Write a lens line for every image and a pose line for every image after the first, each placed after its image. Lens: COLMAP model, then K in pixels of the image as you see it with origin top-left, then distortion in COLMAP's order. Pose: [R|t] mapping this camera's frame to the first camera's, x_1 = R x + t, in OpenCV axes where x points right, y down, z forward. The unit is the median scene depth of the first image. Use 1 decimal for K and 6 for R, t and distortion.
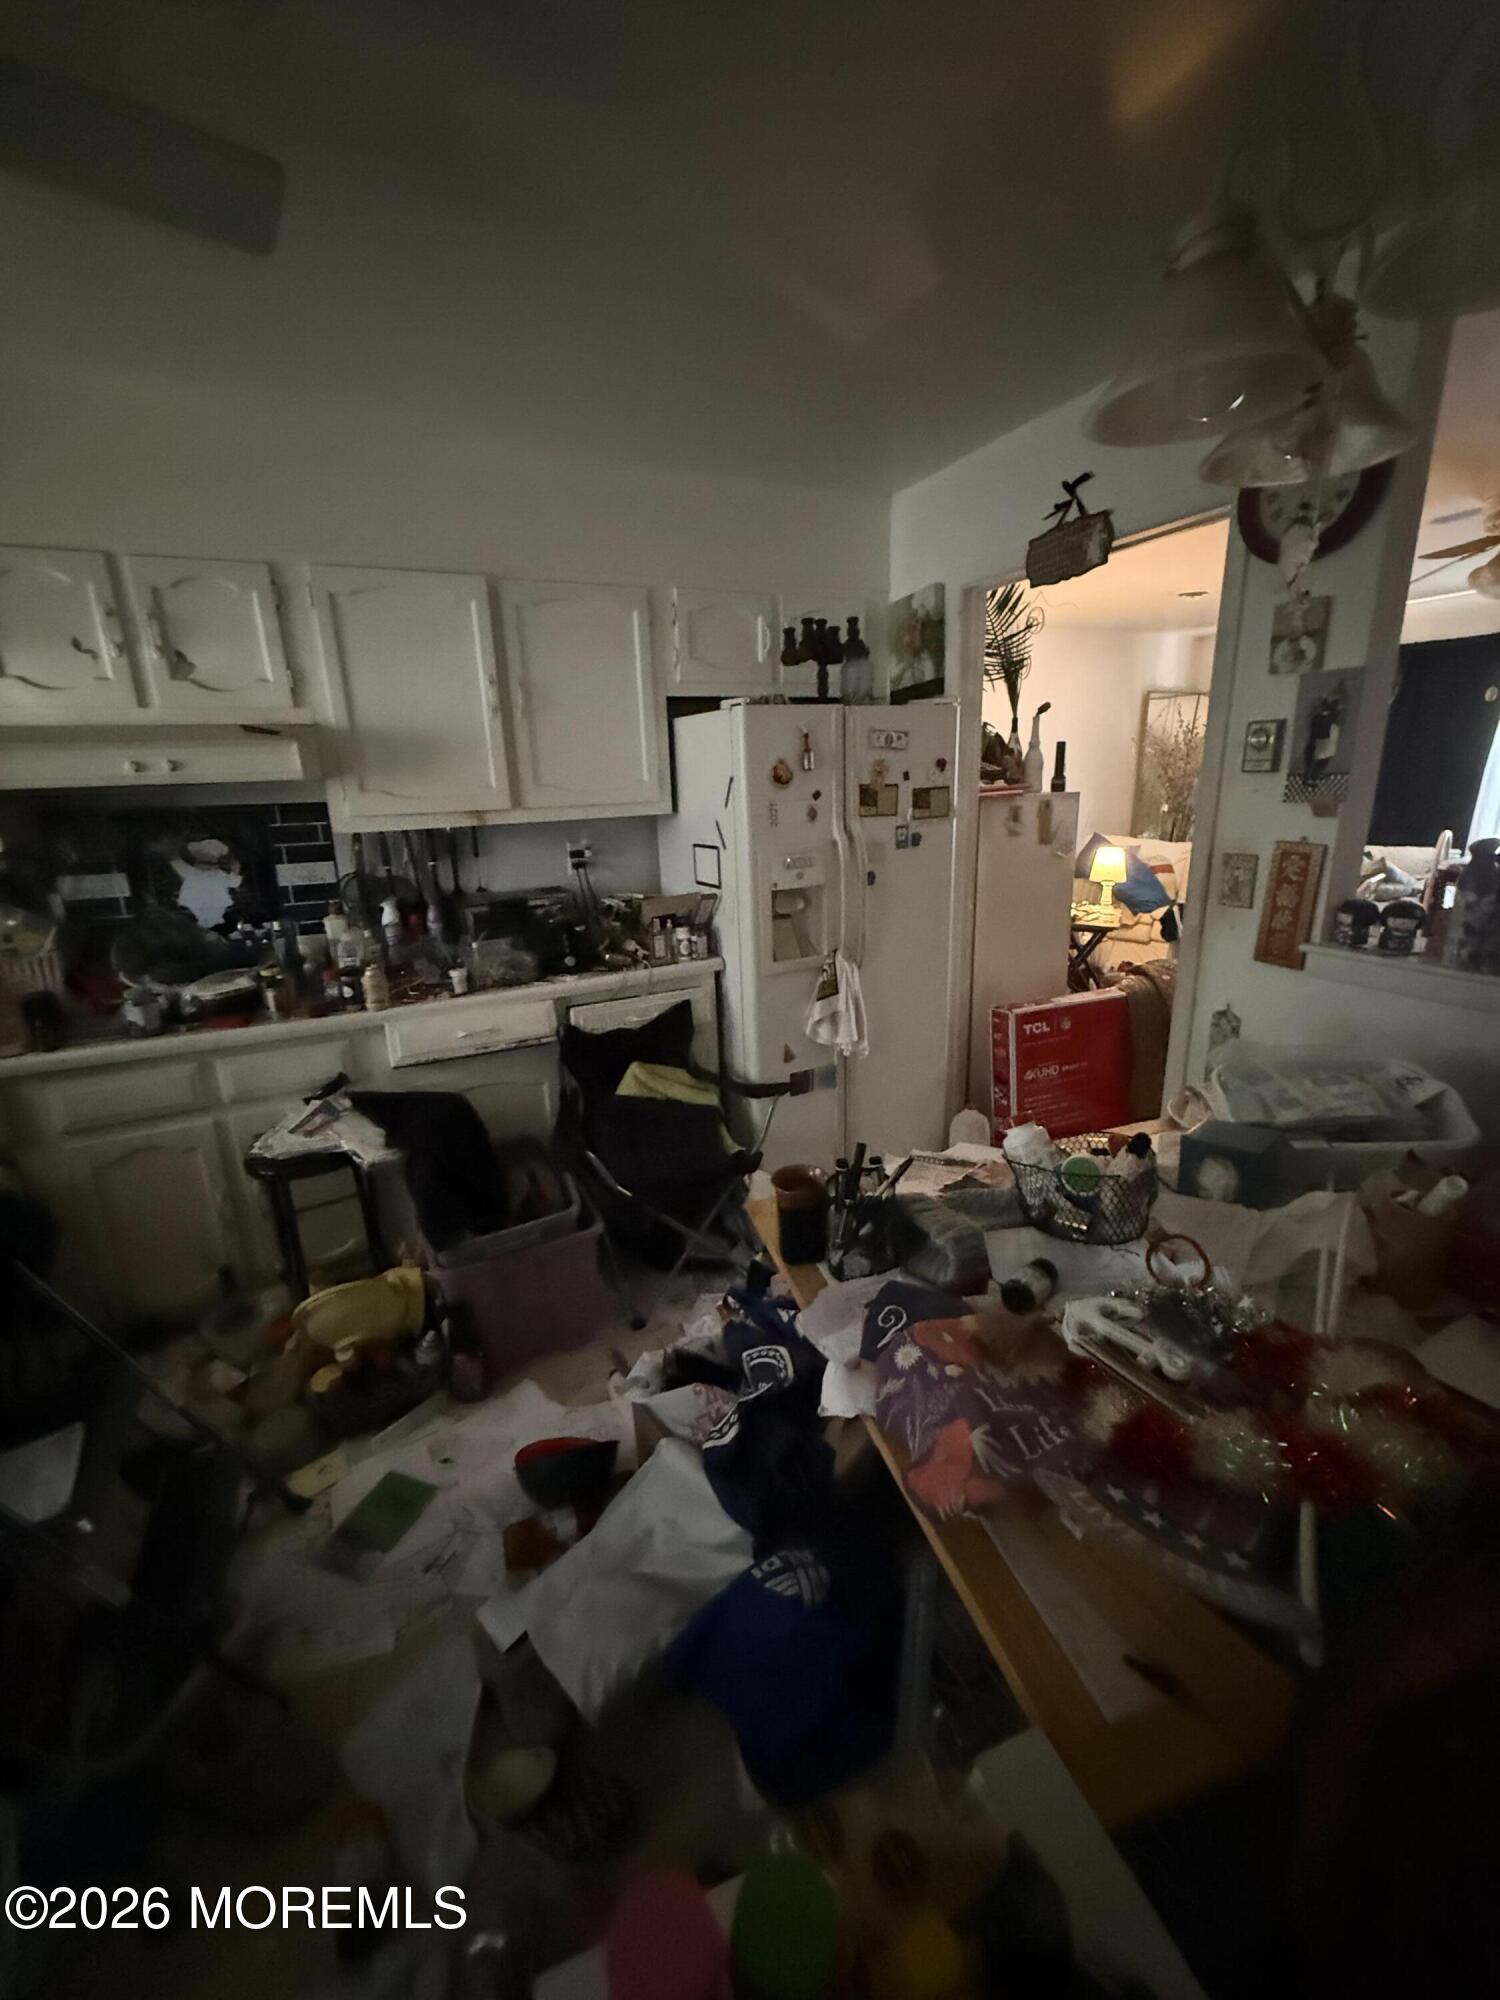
lens RADIAL K [[794.3, 0, 751.1], [0, 794.3, 994.3], [0, 0, 1]] dist [0.001035, -0.000121]
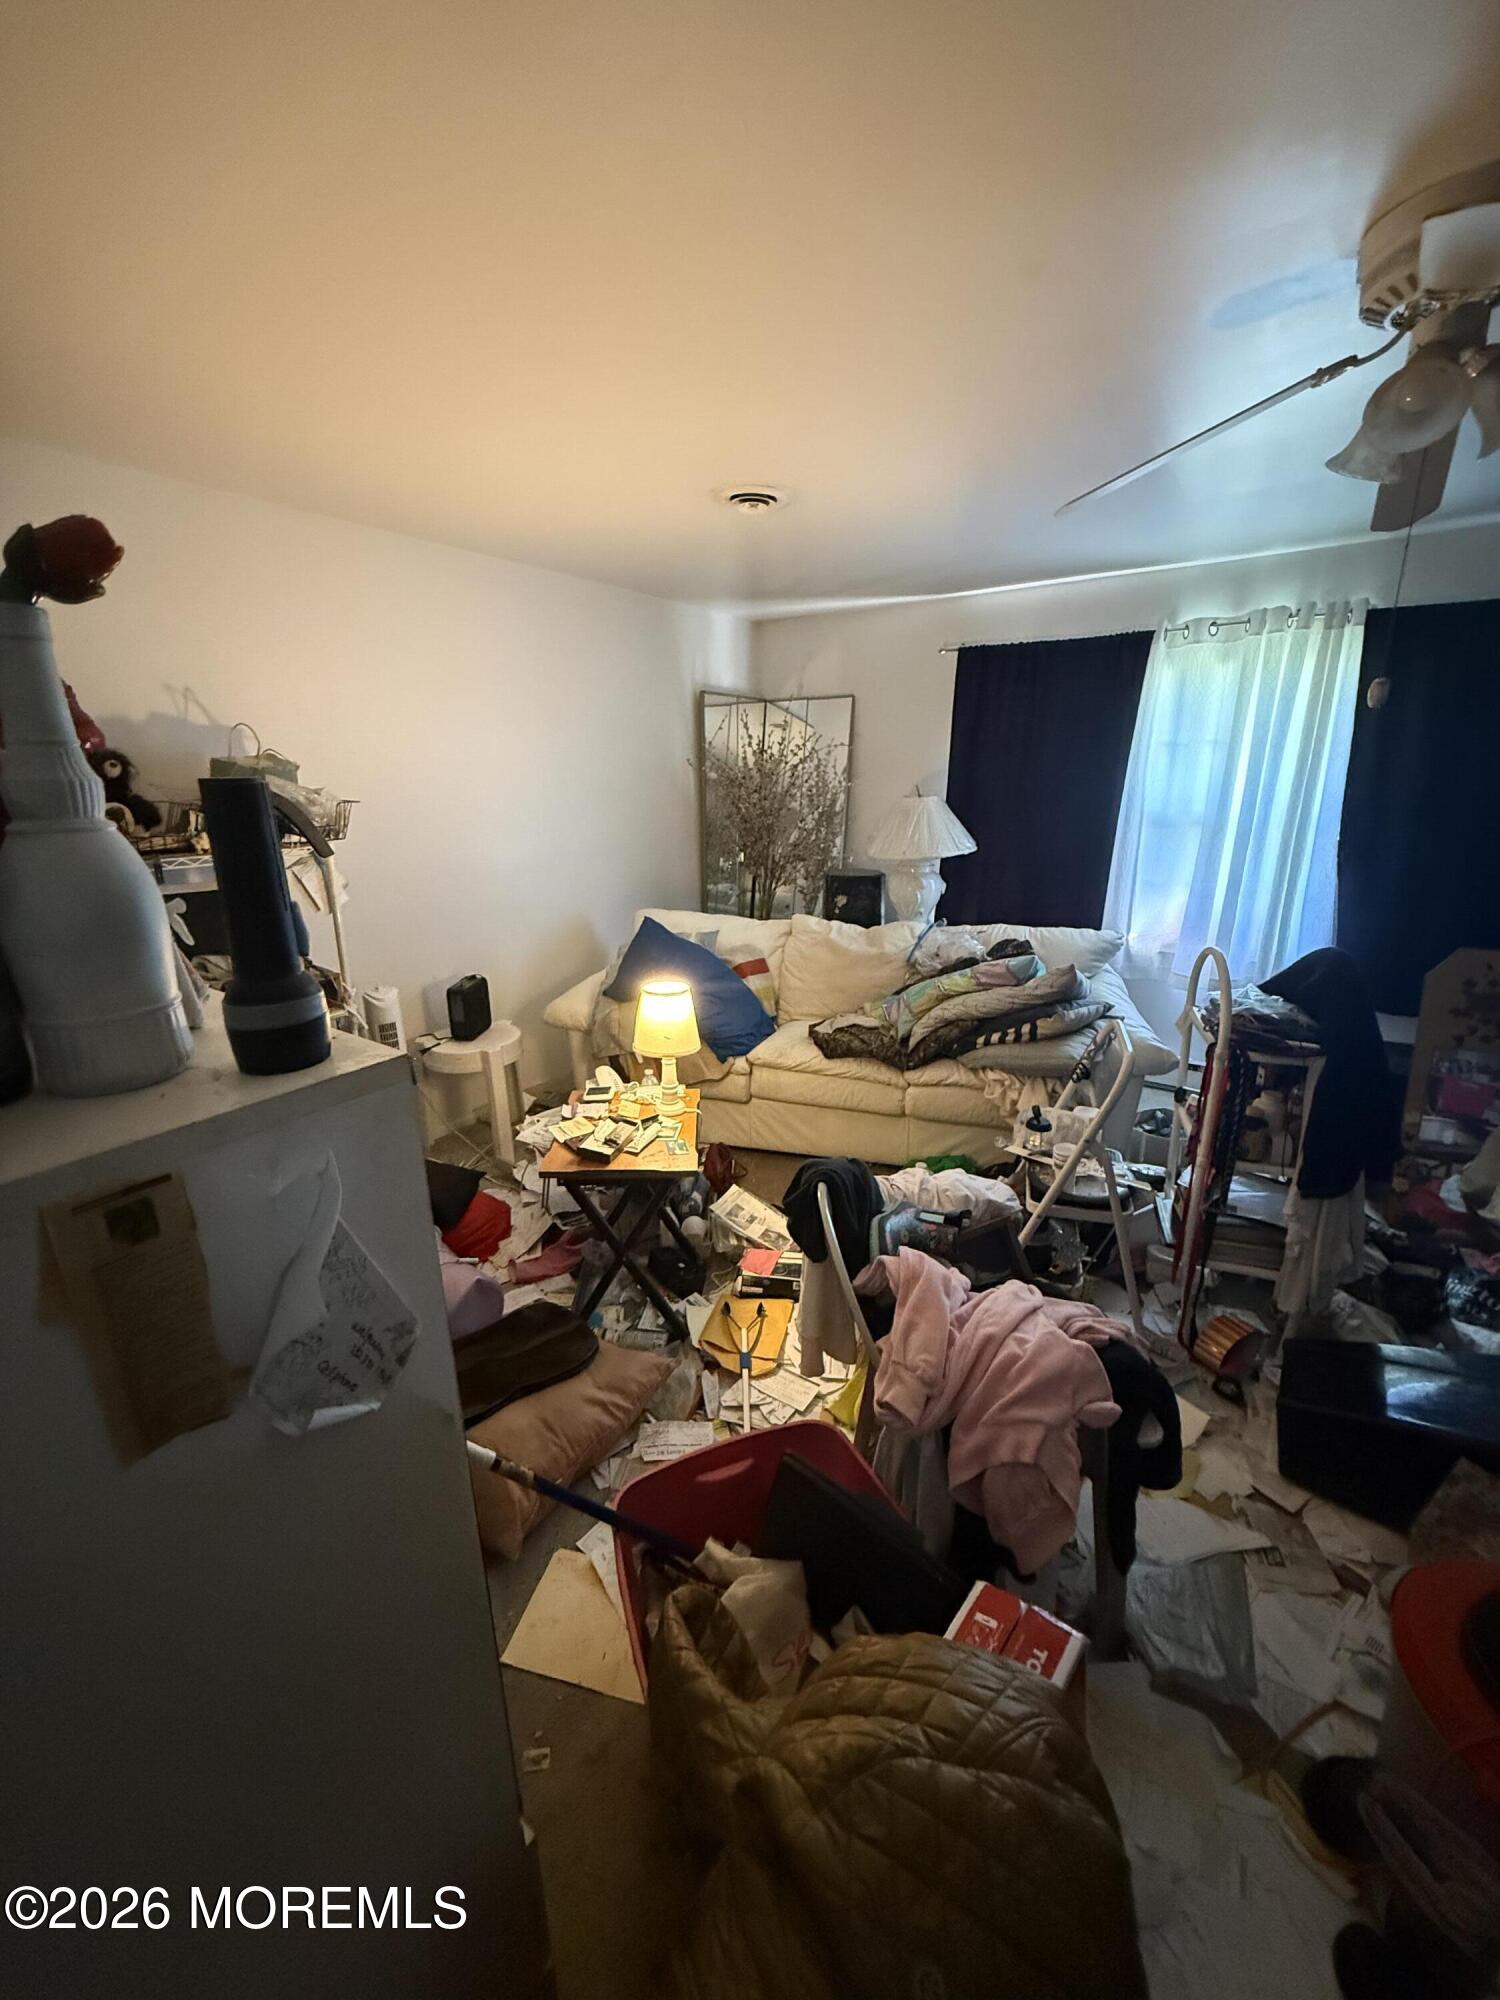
lens RADIAL K [[794.3, 0, 756.4], [0, 794.3, 993.4], [0, 0, 1]] dist [0.001035, -0.000121]
pose [[0.877158, -0.108962, 0.467676, 0.223147], [0.115830, 0.993168, 0.014148, -0.147293], [-0.466022, 0.041761, 0.883787, 0.442508]]
